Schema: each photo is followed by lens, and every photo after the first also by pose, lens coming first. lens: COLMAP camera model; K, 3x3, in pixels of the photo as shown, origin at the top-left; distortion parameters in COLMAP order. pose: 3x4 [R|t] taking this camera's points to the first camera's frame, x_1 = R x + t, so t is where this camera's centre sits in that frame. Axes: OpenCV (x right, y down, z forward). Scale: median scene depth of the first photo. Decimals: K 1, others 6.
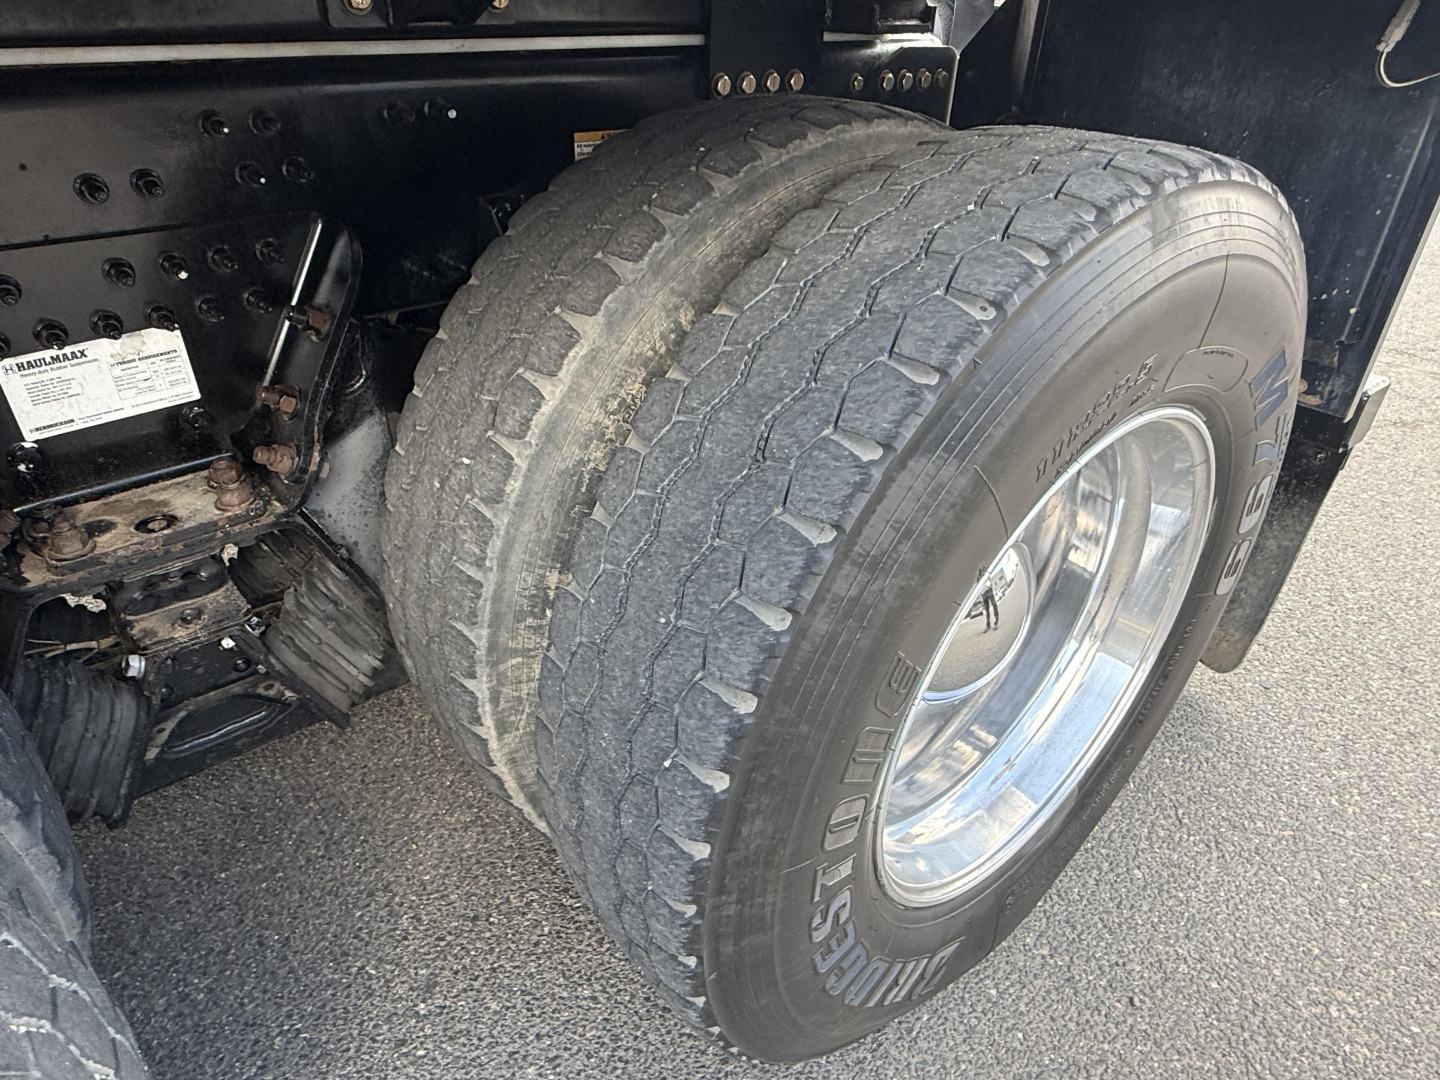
lens RADIAL K [[918.9, 0, 693.1], [0, 918.9, 527.7], [0, 0, 1]] dist [0.005162, 0.001468]
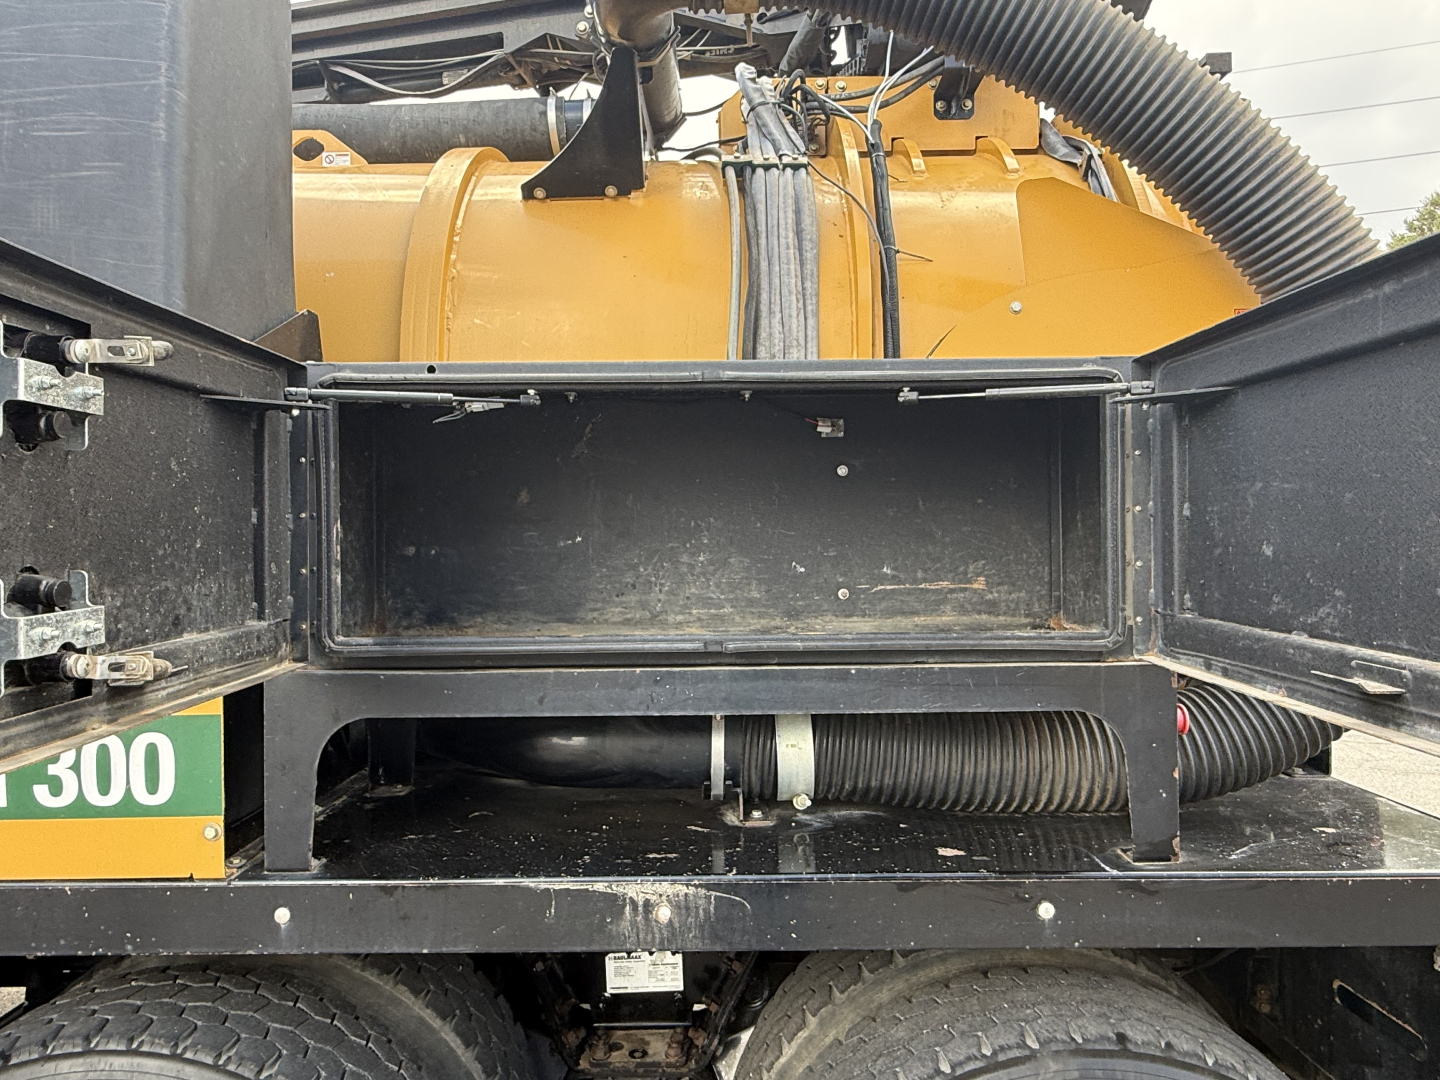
lens RADIAL K [[918.9, 0, 714.0], [0, 918.9, 536.6], [0, 0, 1]] dist [0.005162, 0.001468]
pose [[0.762194, -0.030755, -0.646618, 0.890631], [-0.311471, 0.858226, -0.407962, -0.208455], [0.567491, 0.512349, 0.644556, -0.791891]]
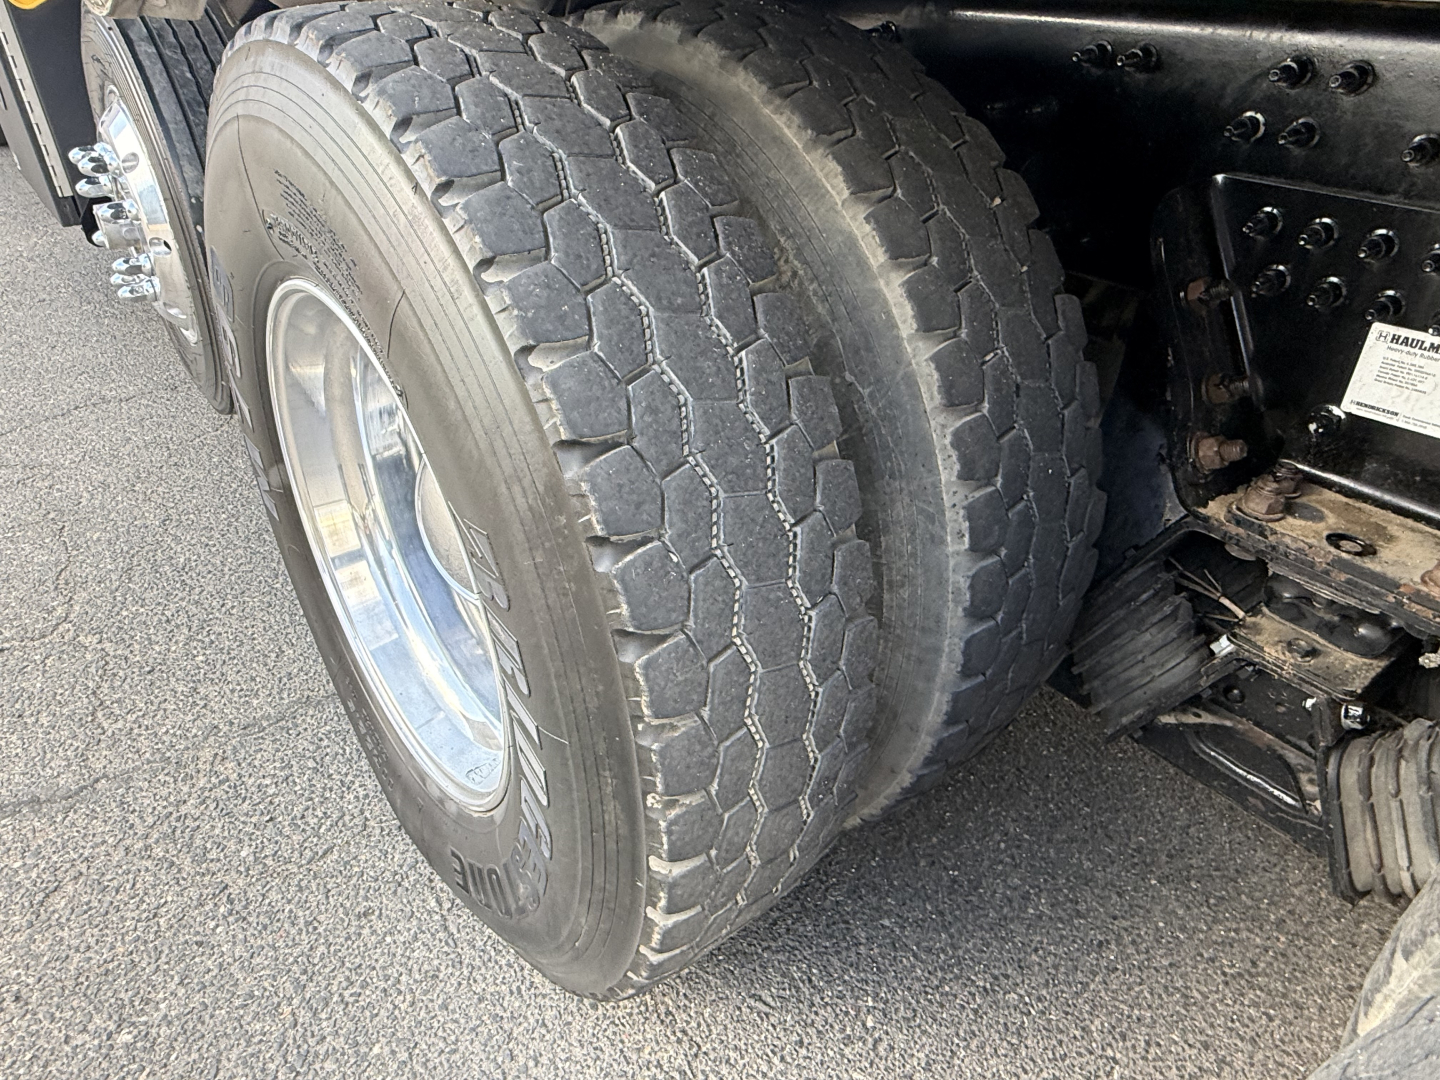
lens RADIAL K [[918.9, 0, 692.3], [0, 918.9, 525.3], [0, 0, 1]] dist [0.005162, 0.001468]
pose [[-0.024832, 0.516115, -0.856159, 0.167002], [-0.535417, 0.716369, 0.447375, -0.074581], [0.844223, 0.469511, 0.258548, 0.247438]]
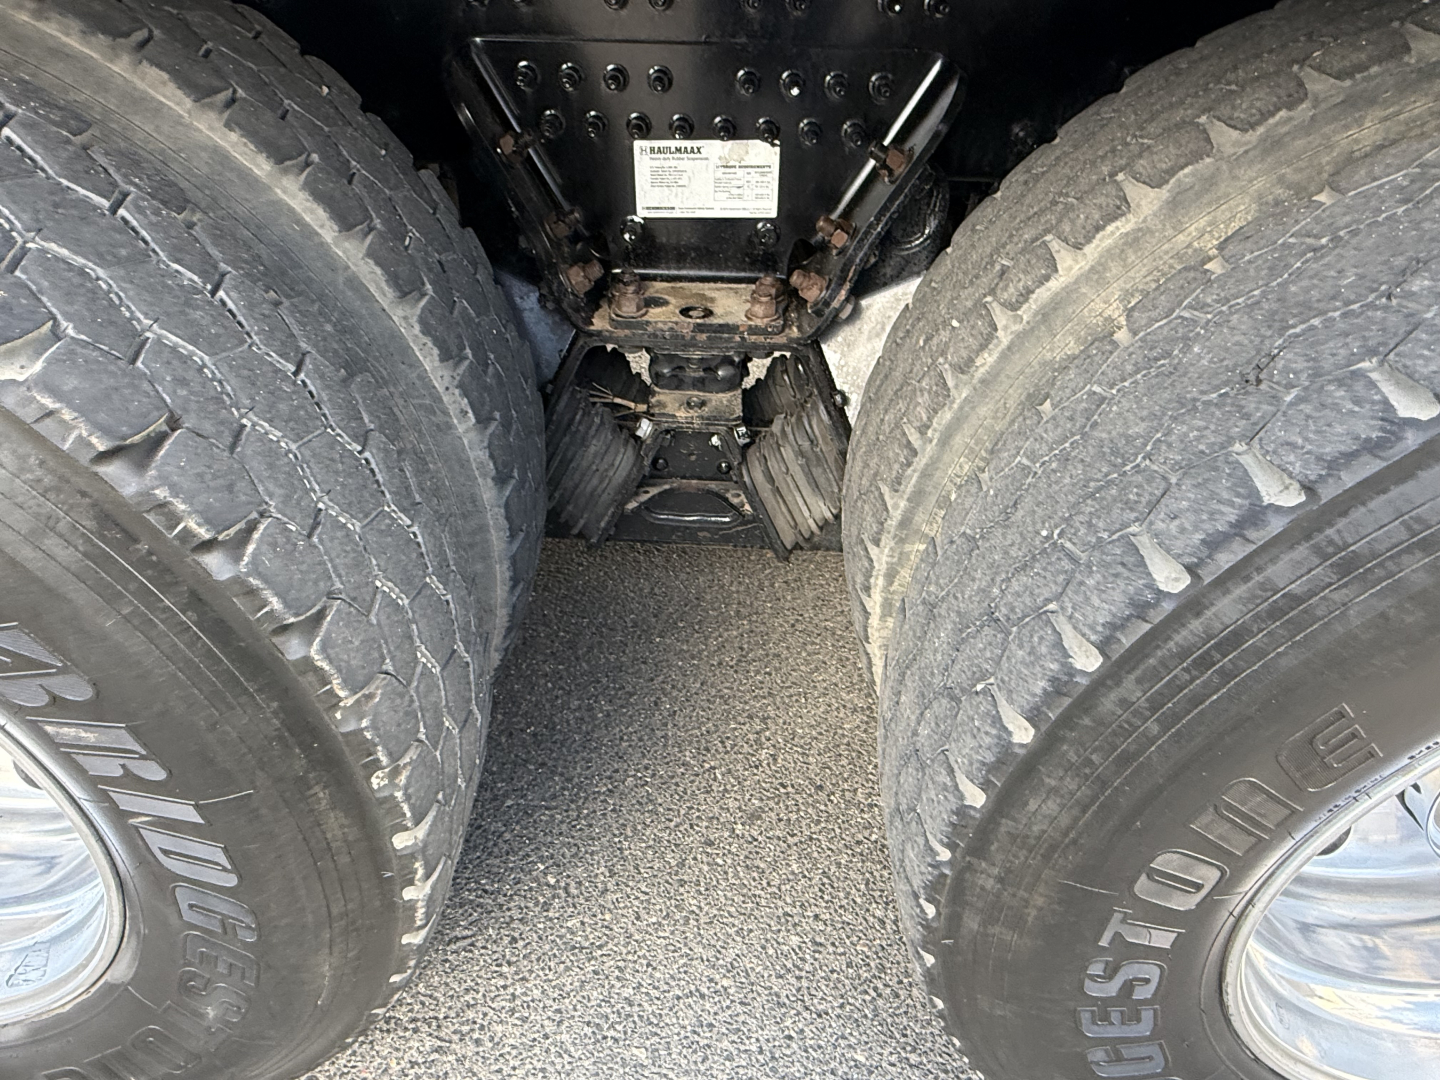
lens RADIAL K [[918.9, 0, 692.2], [0, 918.9, 531.0], [0, 0, 1]] dist [0.005162, 0.001468]
pose [[0.745829, 0.389483, -0.540409, 0.125577], [-0.352189, 0.919157, 0.176391, 0.045232], [0.565422, 0.058768, 0.822706, 0.090389]]
